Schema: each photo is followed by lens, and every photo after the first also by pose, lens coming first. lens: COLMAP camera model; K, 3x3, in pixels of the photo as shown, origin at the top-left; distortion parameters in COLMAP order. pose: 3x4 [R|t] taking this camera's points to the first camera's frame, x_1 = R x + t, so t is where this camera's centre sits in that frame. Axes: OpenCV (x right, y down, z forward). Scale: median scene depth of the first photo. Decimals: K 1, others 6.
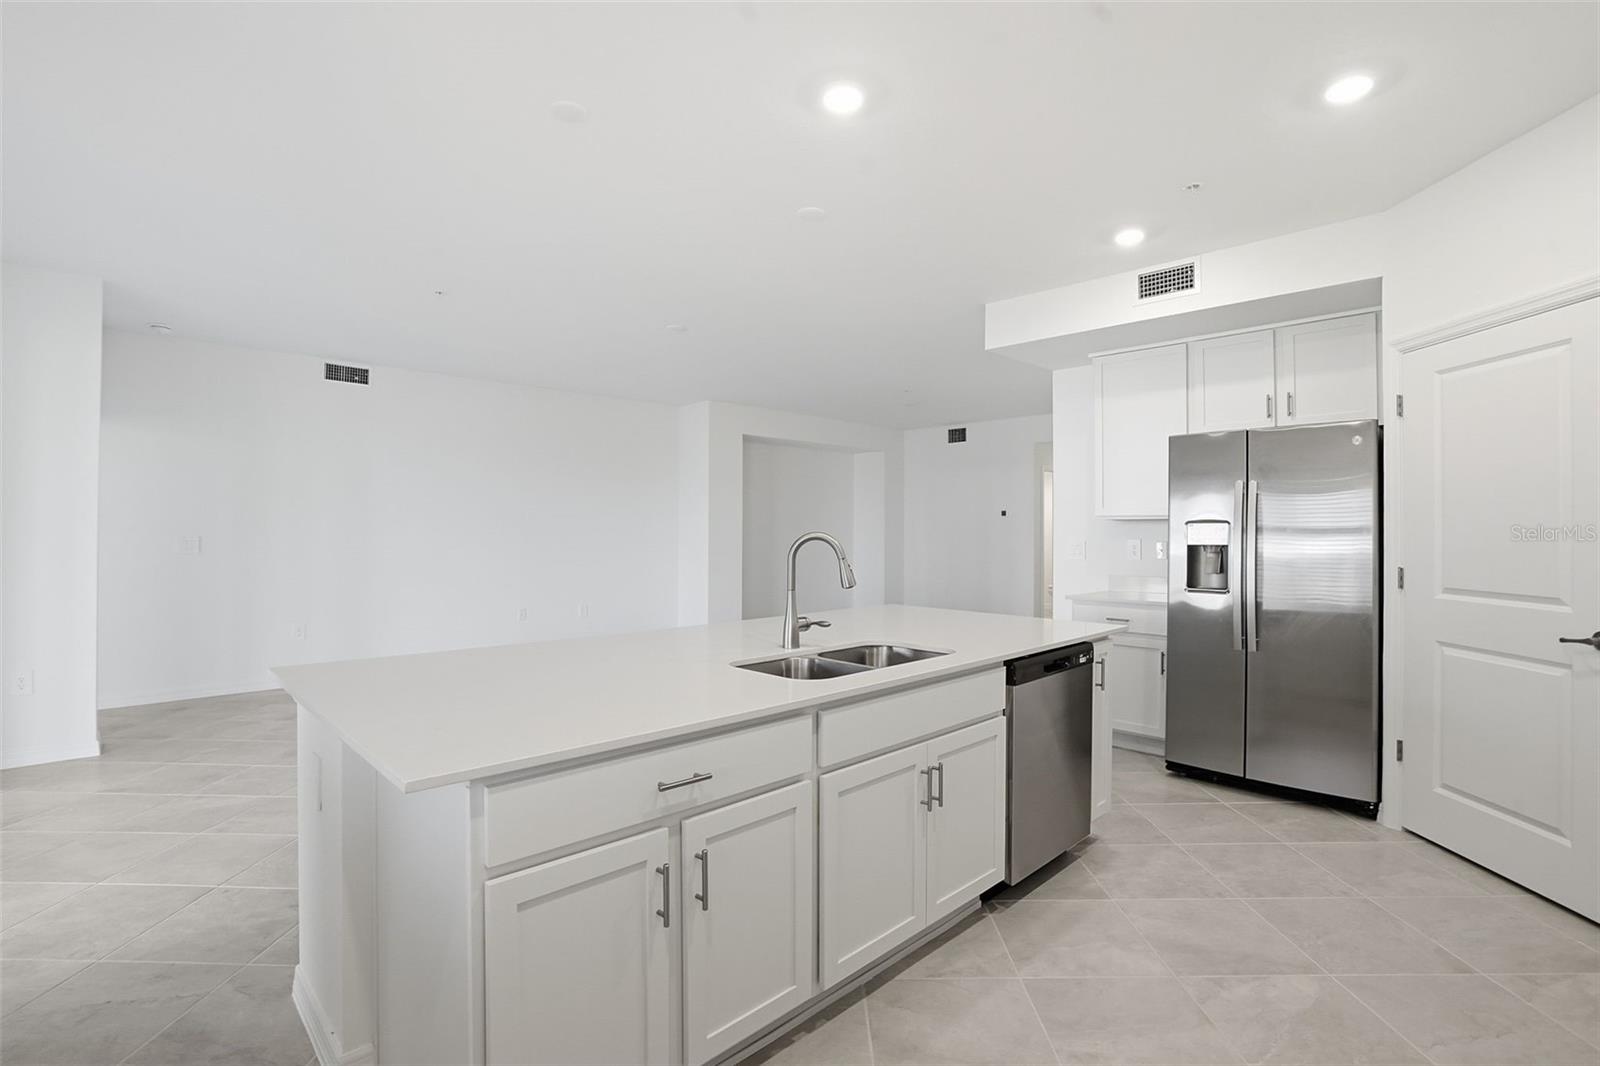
lens RADIAL K [[747.4, 0, 799.6], [0, 747.4, 541.0], [0, 0, 1]] dist [-0.060511, 0.023178]
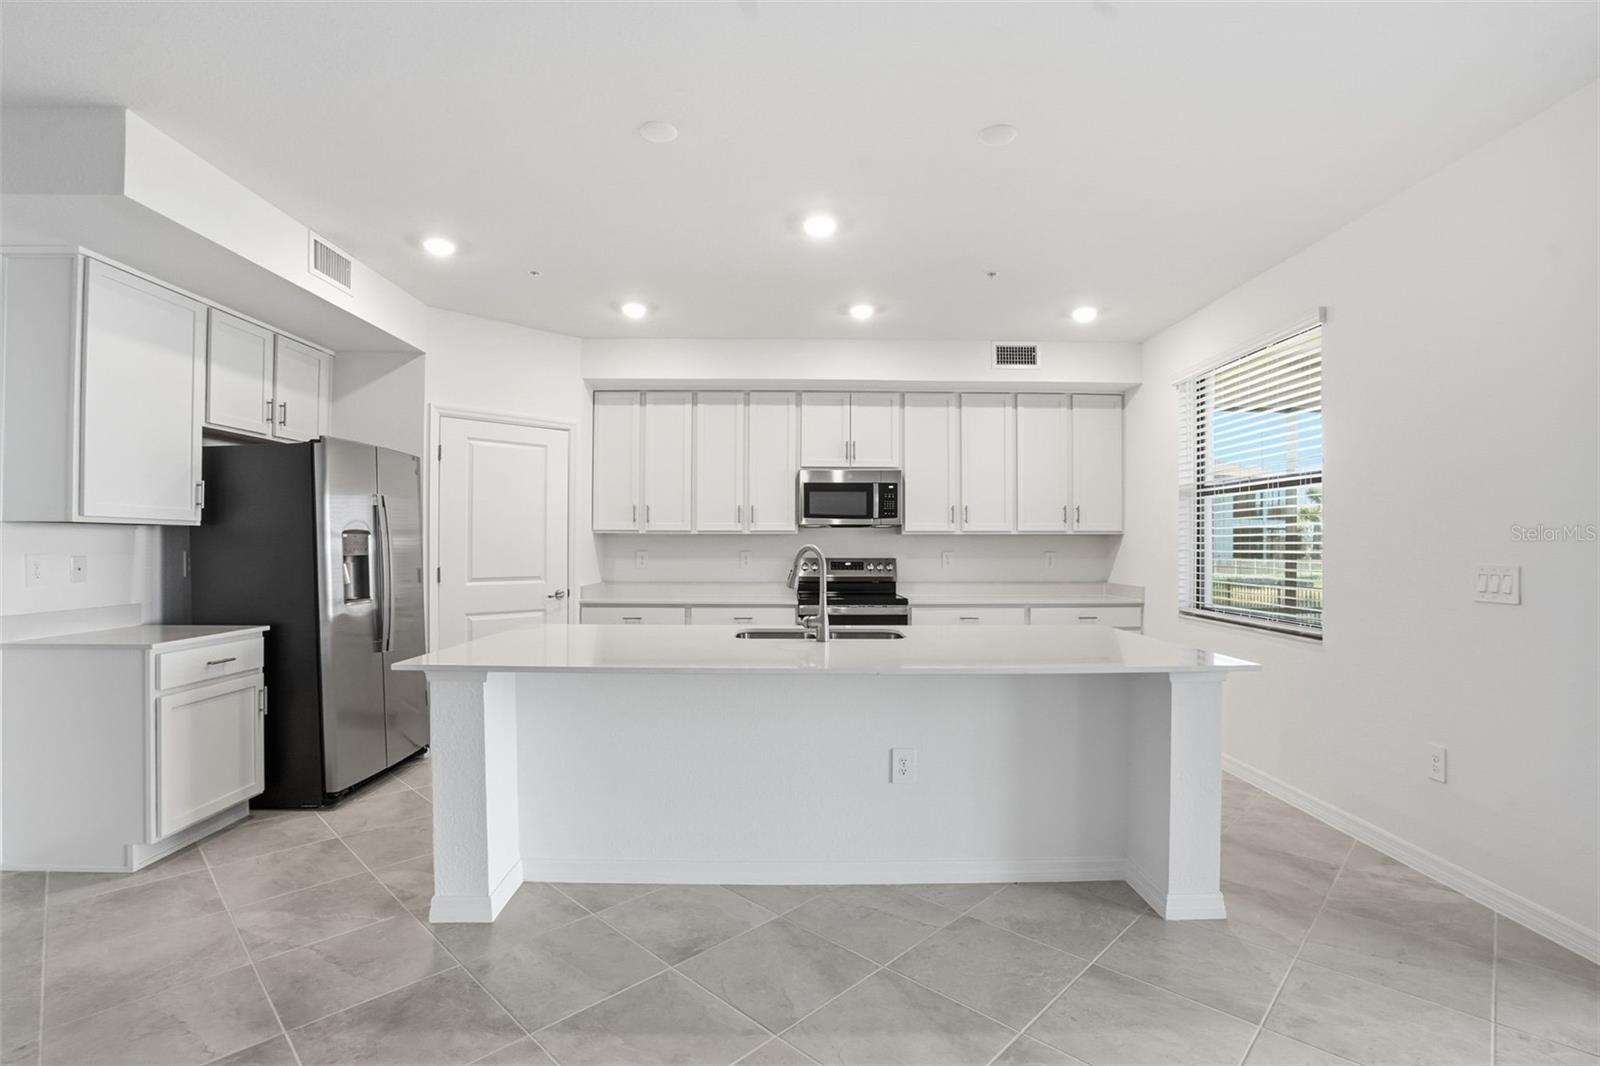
lens RADIAL K [[747.4, 0, 799.6], [0, 747.4, 541.0], [0, 0, 1]] dist [-0.060511, 0.023178]
pose [[-0.721938, -0.003980, 0.691946, -0.572922], [0.002067, 0.999967, 0.007908, -0.020861], [-0.691955, 0.007140, -0.721906, 1.337803]]
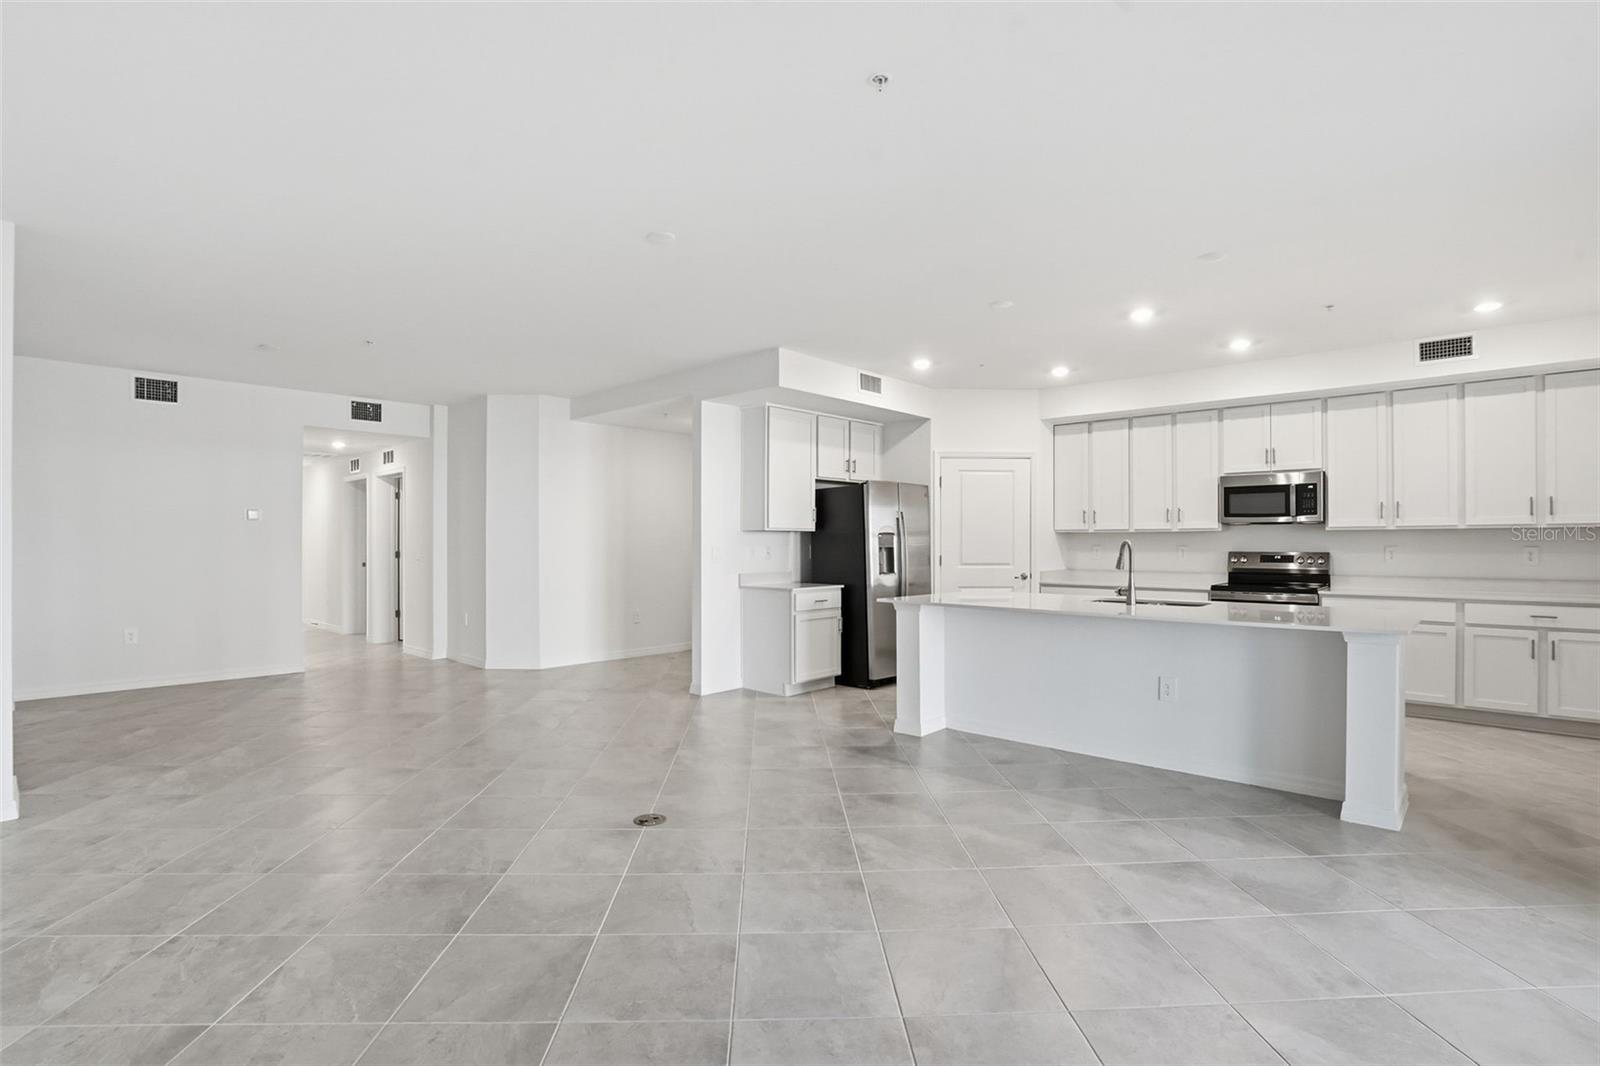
lens RADIAL K [[747.4, 0, 799.6], [0, 747.4, 541.0], [0, 0, 1]] dist [-0.060511, 0.023178]
pose [[-0.049567, -0.005091, 0.998758, -1.210845], [0.012768, 0.999902, 0.005731, -0.022056], [-0.998689, 0.013036, -0.049498, 1.326436]]
